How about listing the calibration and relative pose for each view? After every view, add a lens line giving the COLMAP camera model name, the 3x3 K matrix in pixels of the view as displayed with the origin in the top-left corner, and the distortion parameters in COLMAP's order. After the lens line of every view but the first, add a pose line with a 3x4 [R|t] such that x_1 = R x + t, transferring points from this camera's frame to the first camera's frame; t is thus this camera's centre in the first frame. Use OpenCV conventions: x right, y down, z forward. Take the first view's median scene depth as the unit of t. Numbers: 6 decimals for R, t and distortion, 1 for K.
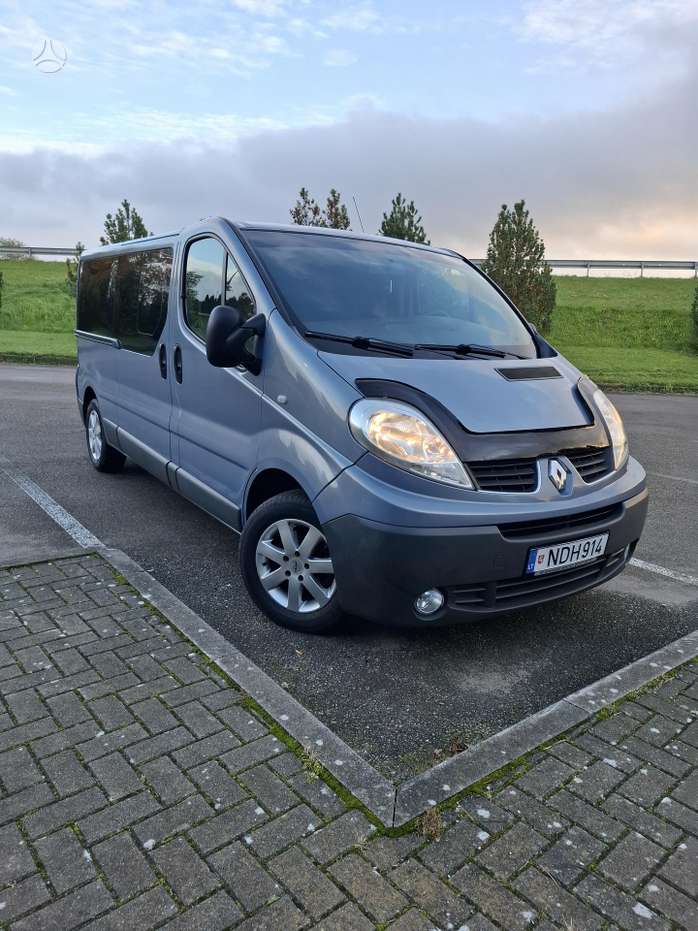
lens RADIAL K [[657.4, 0, 354.1], [0, 657.4, 465.8], [0, 0, 1]] dist [0.105235, -0.150408]
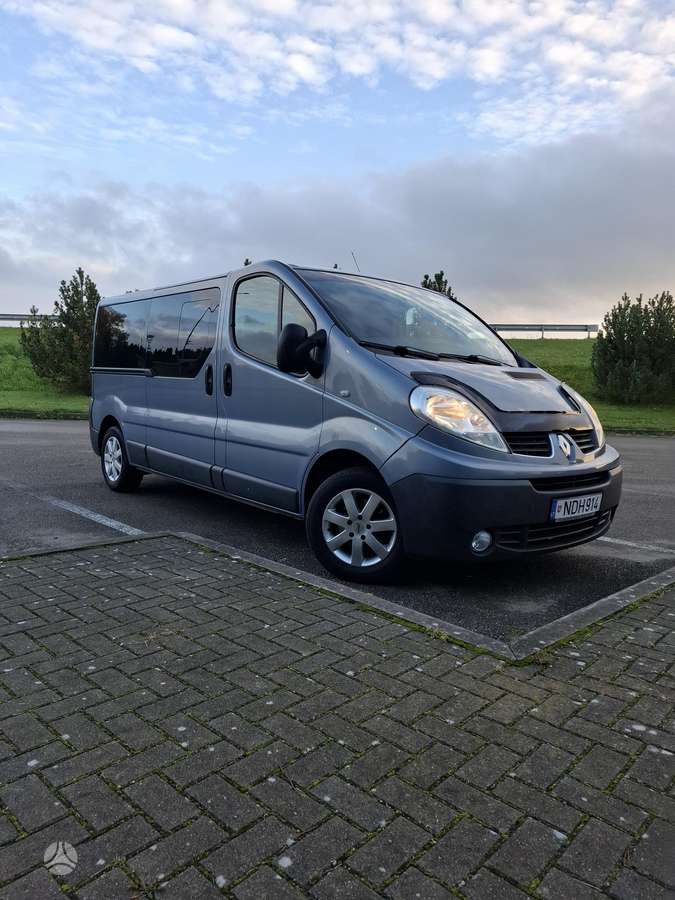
lens RADIAL K [[636.8, 0, 337.5], [0, 636.8, 450.0], [0, 0, 1]] dist [0.080780, -0.078020]
pose [[0.994658, -0.021510, 0.100960, -0.243629], [0.032990, 0.992995, -0.113454, 0.140939], [-0.097813, 0.116178, 0.988400, -0.180693]]
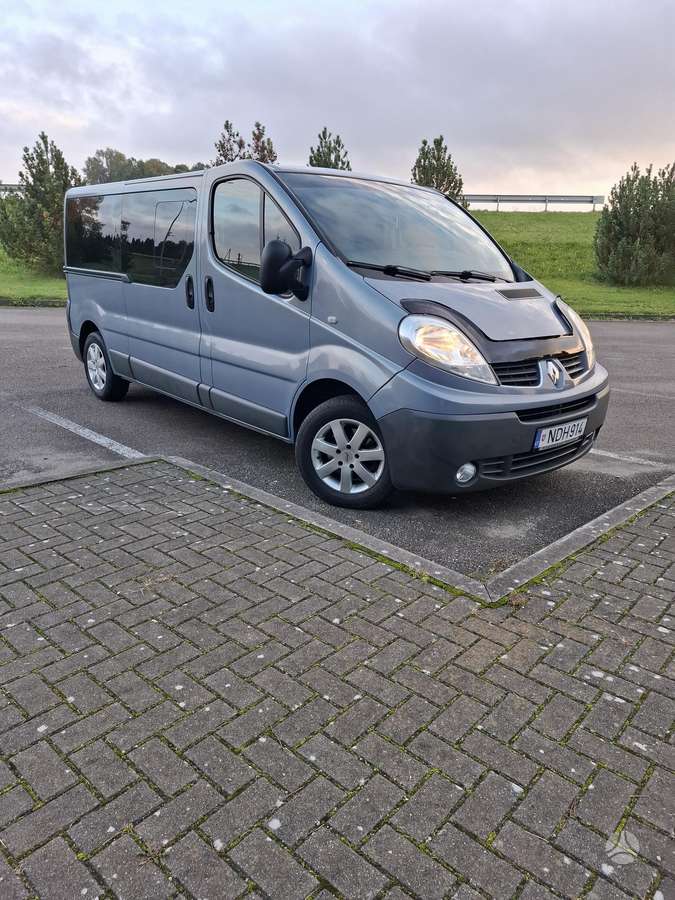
lens RADIAL K [[635.0, 0, 349.1], [0, 635.0, 465.0], [0, 0, 1]] dist [0.112168, -0.145498]
pose [[0.991337, -0.052972, 0.120188, -0.229620], [0.041084, 0.994207, 0.099322, 0.048606], [-0.124753, -0.093524, 0.987770, -0.184169]]
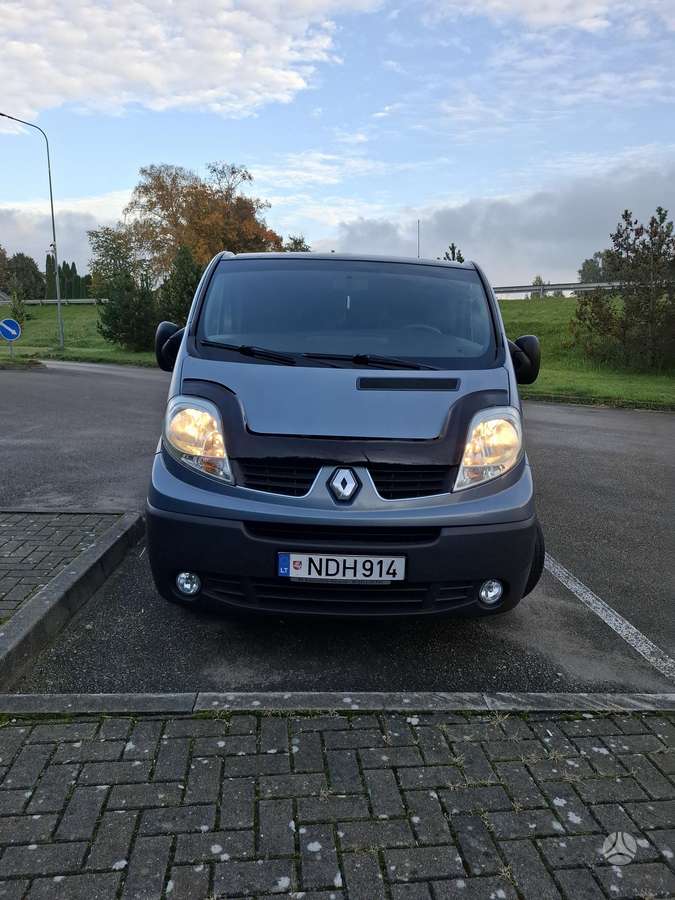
lens RADIAL K [[634.8, 0, 337.5], [0, 634.8, 450.0], [0, 0, 1]] dist [0.062774, -0.053480]
pose [[0.822126, 0.078764, -0.563831, 0.772022], [-0.114641, 0.993000, -0.028442, -0.007696], [0.557644, 0.088021, 0.825400, 0.220632]]
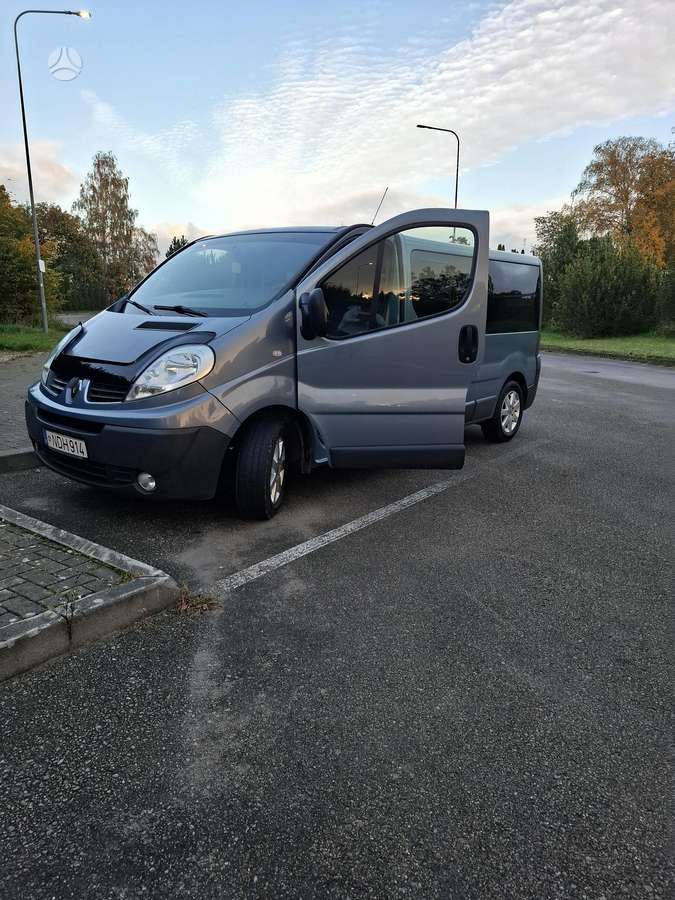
lens RADIAL K [[625.3, 0, 337.5], [0, 625.3, 450.0], [0, 0, 1]] dist [0.077224, -0.068645]
pose [[0.256210, 0.171746, -0.951241, 1.684370], [-0.217932, 0.969015, 0.116257, -0.135395], [0.941734, 0.177520, 0.285700, 1.103133]]
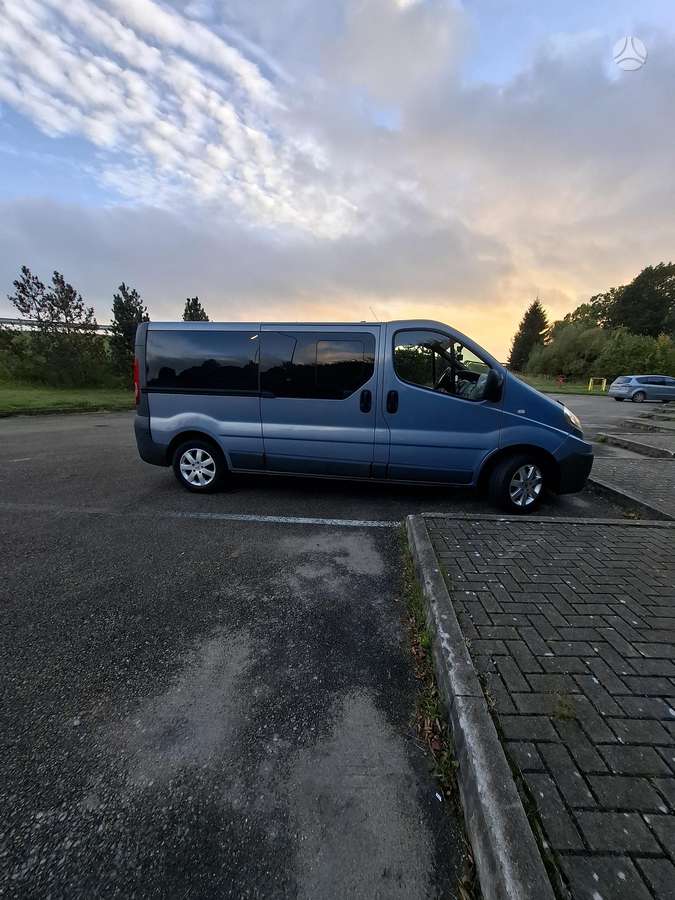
lens RADIAL K [[358.9, 0, 350.0], [0, 358.9, 463.5], [0, 0, 1]] dist [-0.009511, 0.000127]
pose [[0.665144, -0.210207, 0.716517, -1.334990], [0.171190, 0.976929, 0.127689, -0.177249], [-0.726827, 0.037729, 0.685783, 0.599023]]
